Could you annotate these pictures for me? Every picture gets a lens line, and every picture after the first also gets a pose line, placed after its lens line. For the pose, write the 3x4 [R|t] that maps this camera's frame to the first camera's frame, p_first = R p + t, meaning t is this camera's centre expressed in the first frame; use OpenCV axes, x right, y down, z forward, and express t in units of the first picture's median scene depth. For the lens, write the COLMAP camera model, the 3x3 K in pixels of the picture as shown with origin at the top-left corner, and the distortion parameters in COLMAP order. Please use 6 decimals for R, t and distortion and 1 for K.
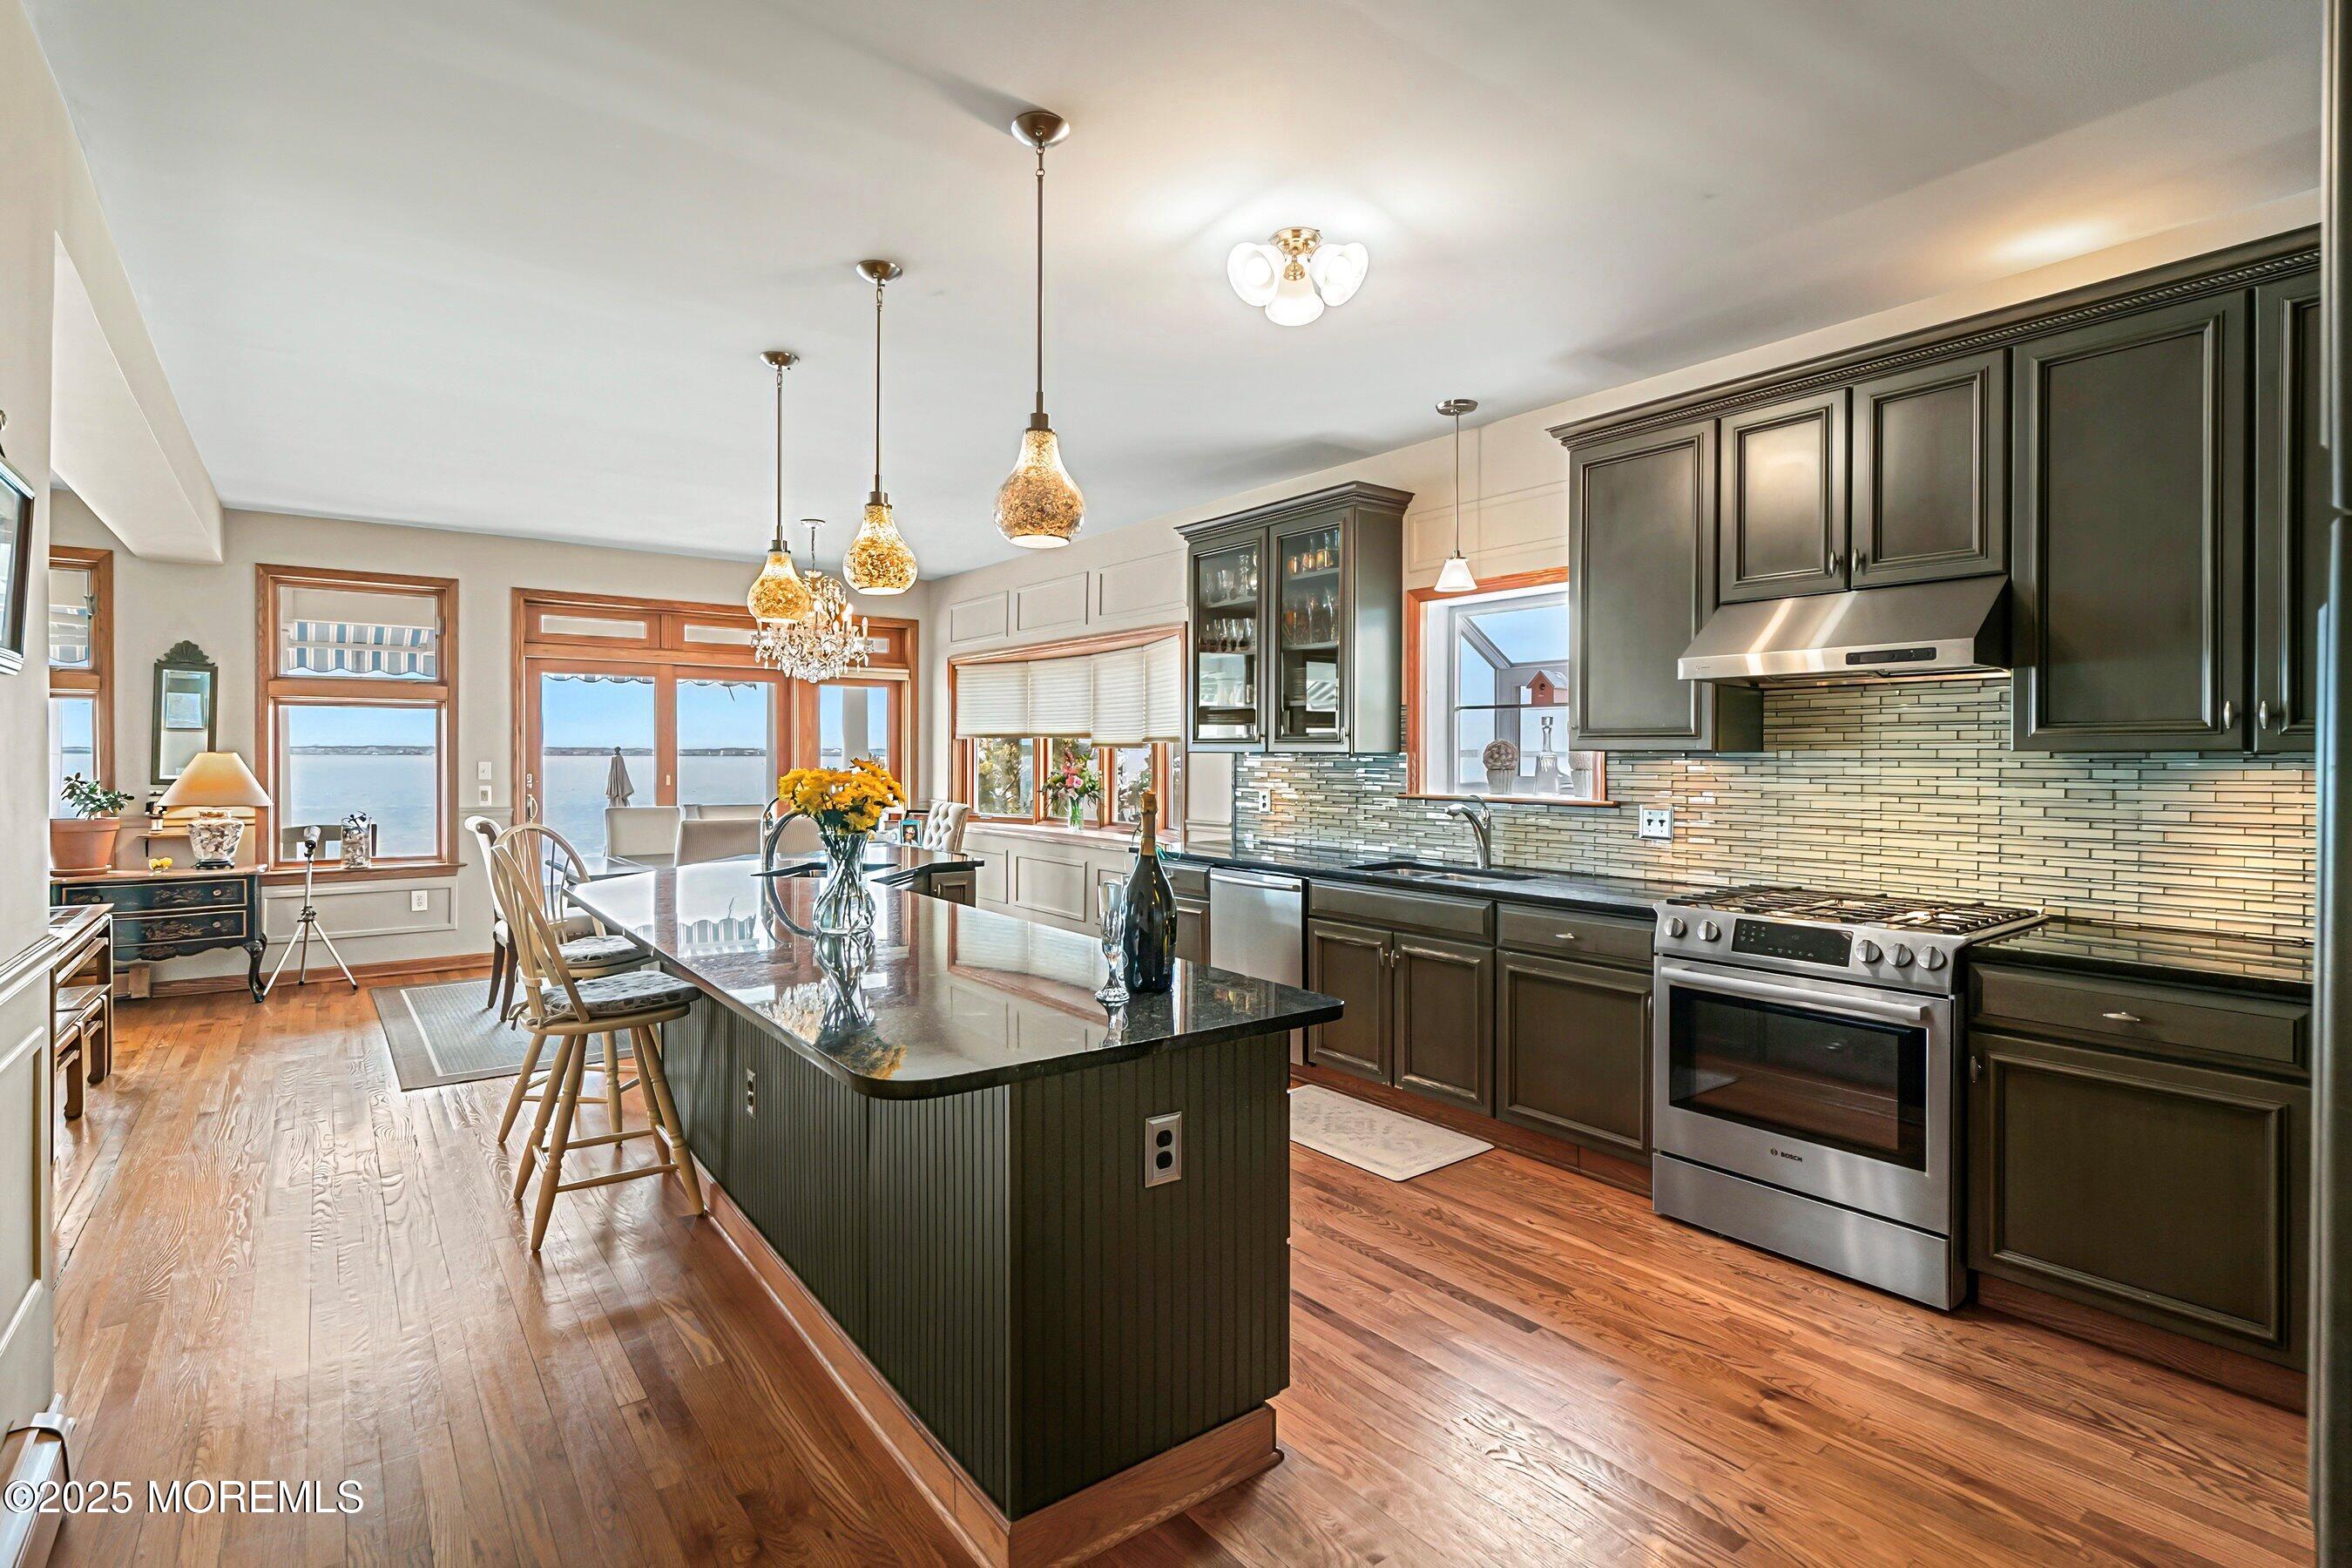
lens RADIAL K [[1119.2, 0, 1172.2], [0, 1119.2, 766.8], [0, 0, 1]] dist [0.001243, 0.000125]
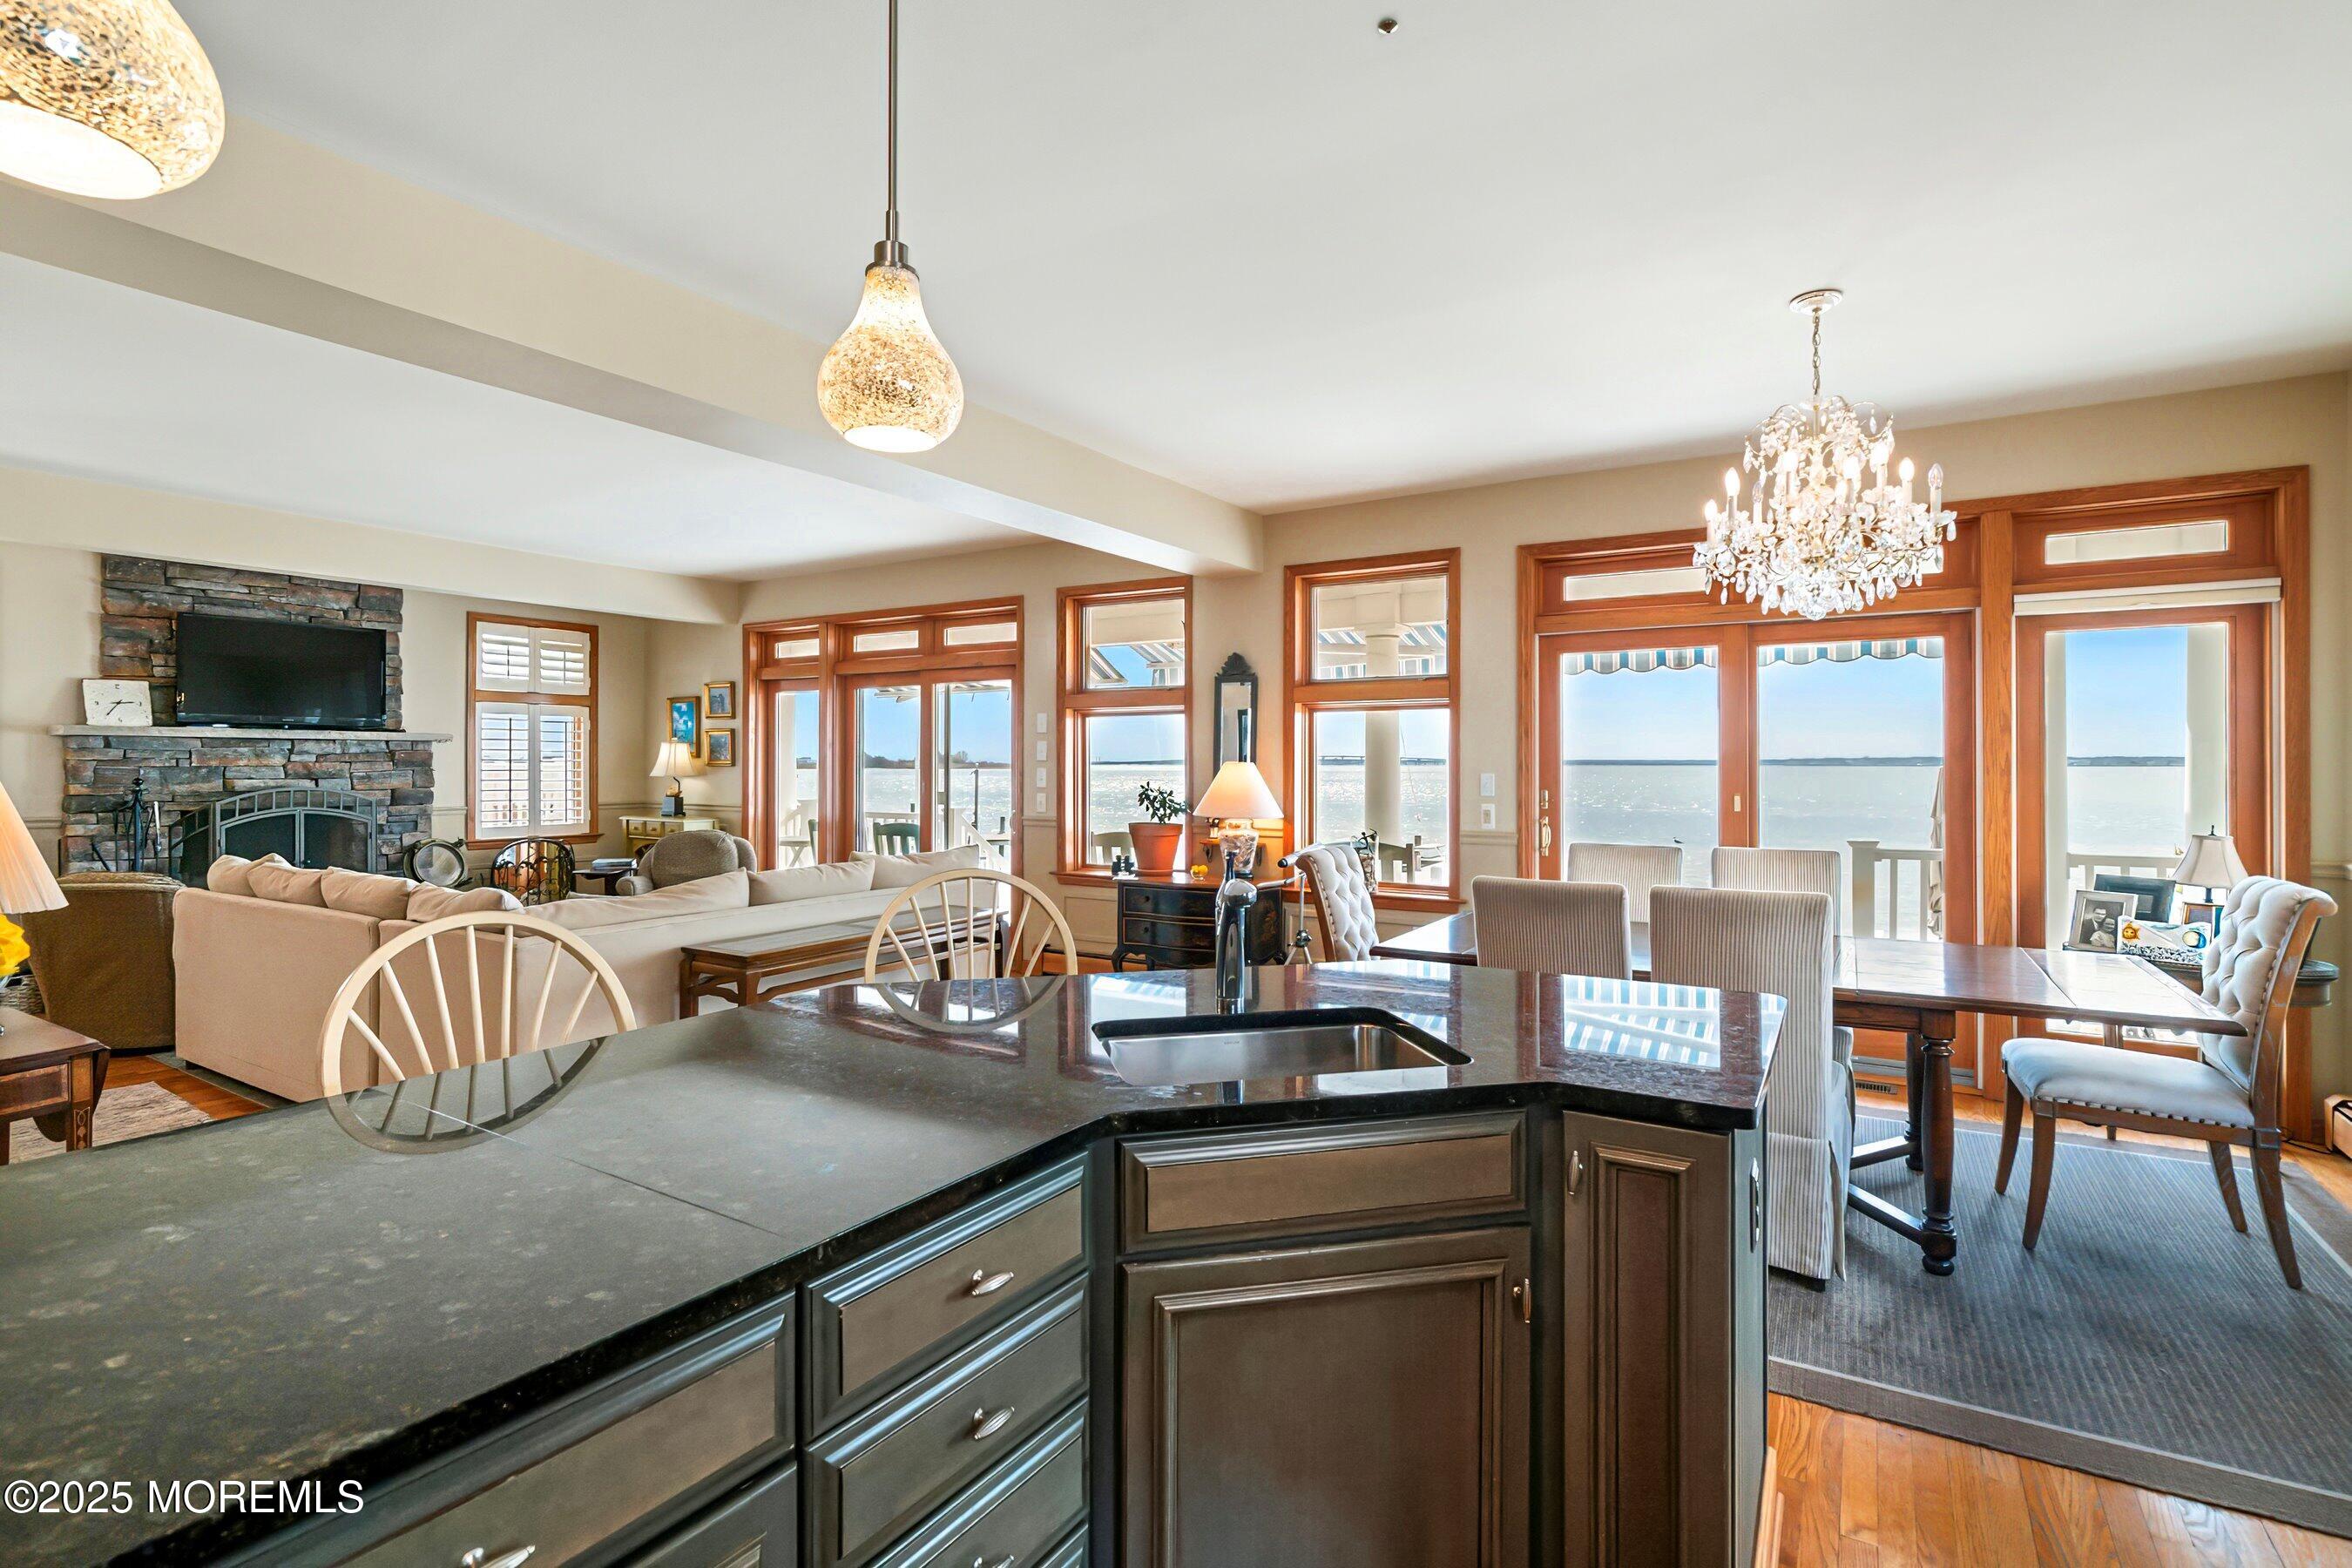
lens RADIAL K [[1119.2, 0, 1172.3], [0, 1119.2, 773.5], [0, 0, 1]] dist [0.001243, 0.000125]
pose [[0.347611, 0.006133, -0.937619, 0.047389], [-0.010609, 0.999940, 0.002607, -0.004174], [0.937579, 0.009041, 0.347655, 0.518179]]
